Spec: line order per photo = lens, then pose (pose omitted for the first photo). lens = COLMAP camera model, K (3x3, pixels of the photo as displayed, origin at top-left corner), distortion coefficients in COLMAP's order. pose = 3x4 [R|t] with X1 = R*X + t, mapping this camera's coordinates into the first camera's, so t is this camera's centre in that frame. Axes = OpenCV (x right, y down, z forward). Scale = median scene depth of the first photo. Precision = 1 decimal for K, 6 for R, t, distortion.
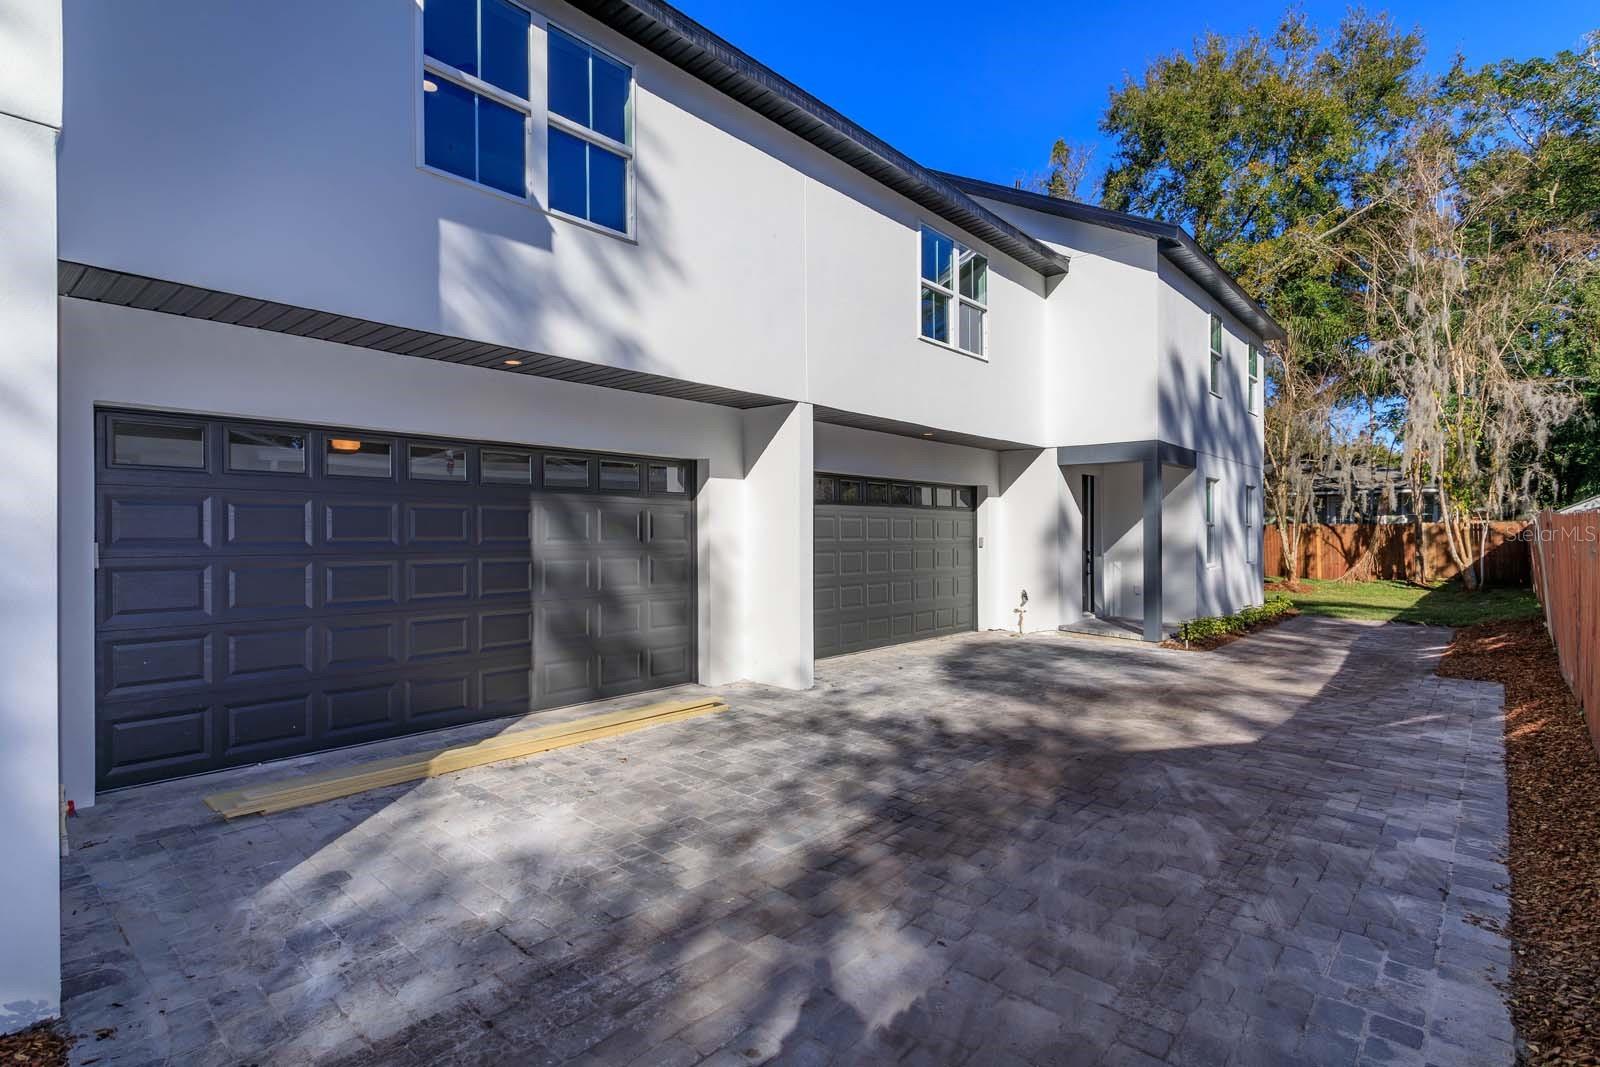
lens RADIAL K [[798.9, 0, 800.0], [0, 798.9, 533.5], [0, 0, 1]] dist [-0.003626, -0.000429]
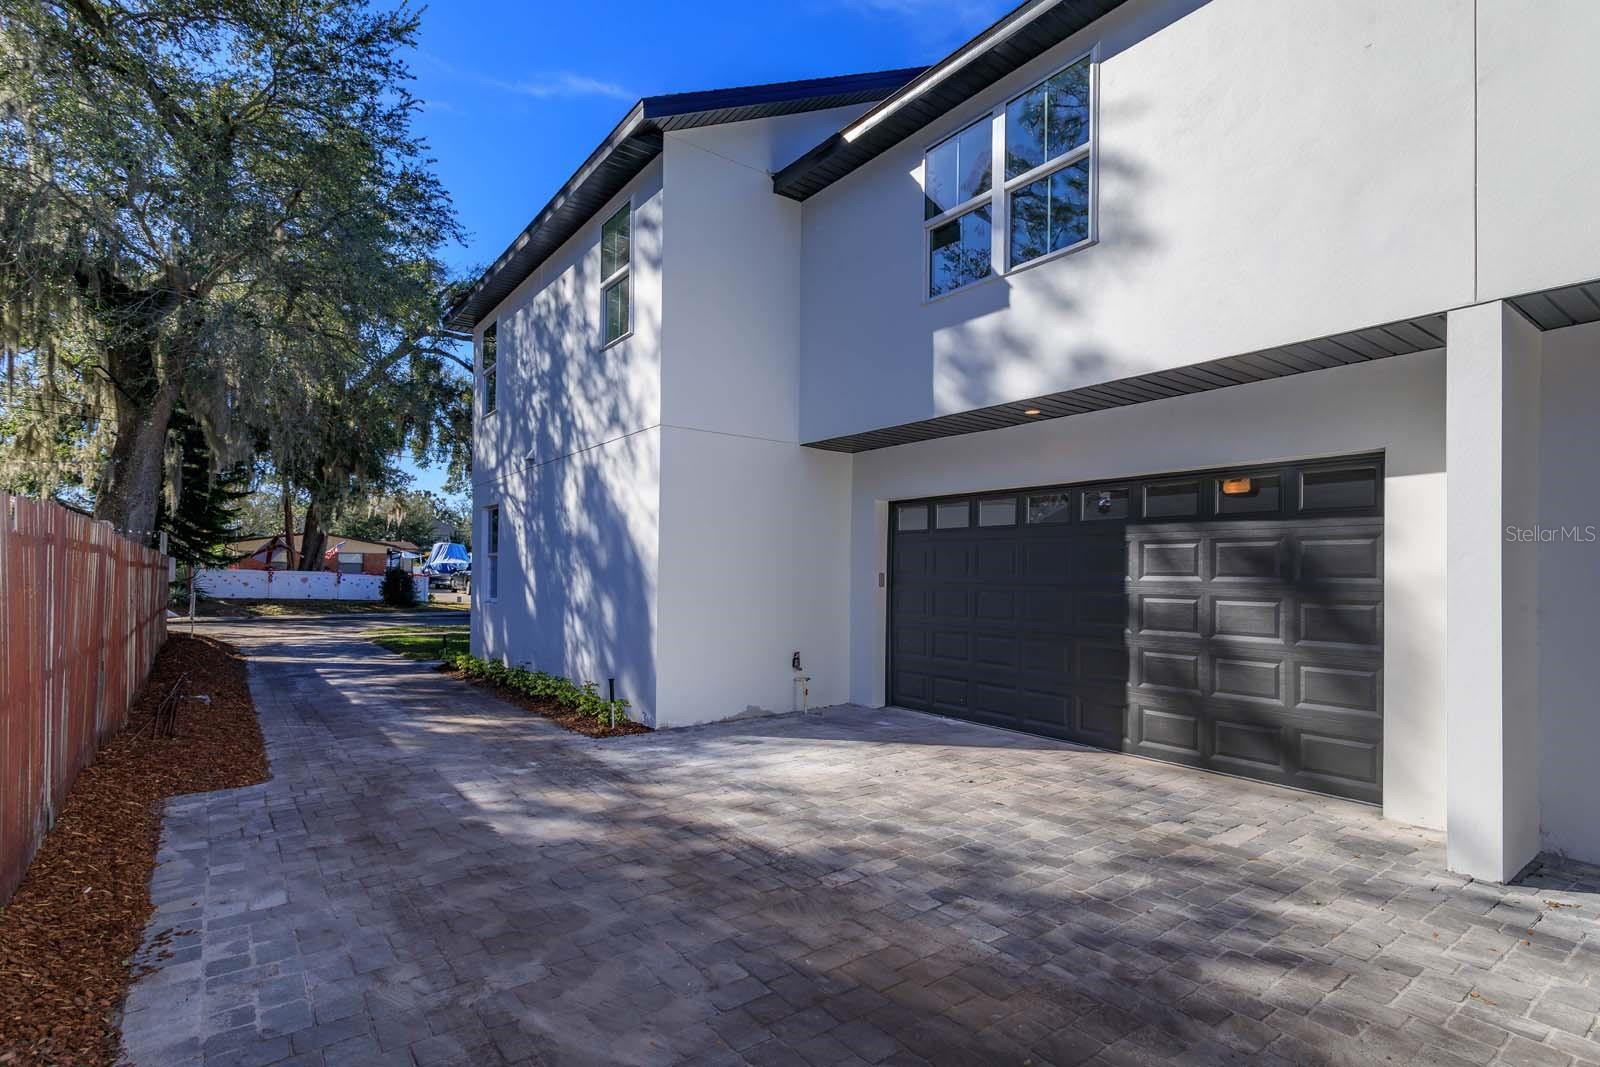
lens RADIAL K [[779.5, 0, 802.0], [0, 779.5, 568.0], [0, 0, 1]] dist [-0.000119, 0.000280]
pose [[-0.210304, -0.013604, -0.977541, 0.874731], [-0.012675, 0.999857, -0.011188, 0.020288], [0.977554, 0.010038, -0.210446, 1.059143]]
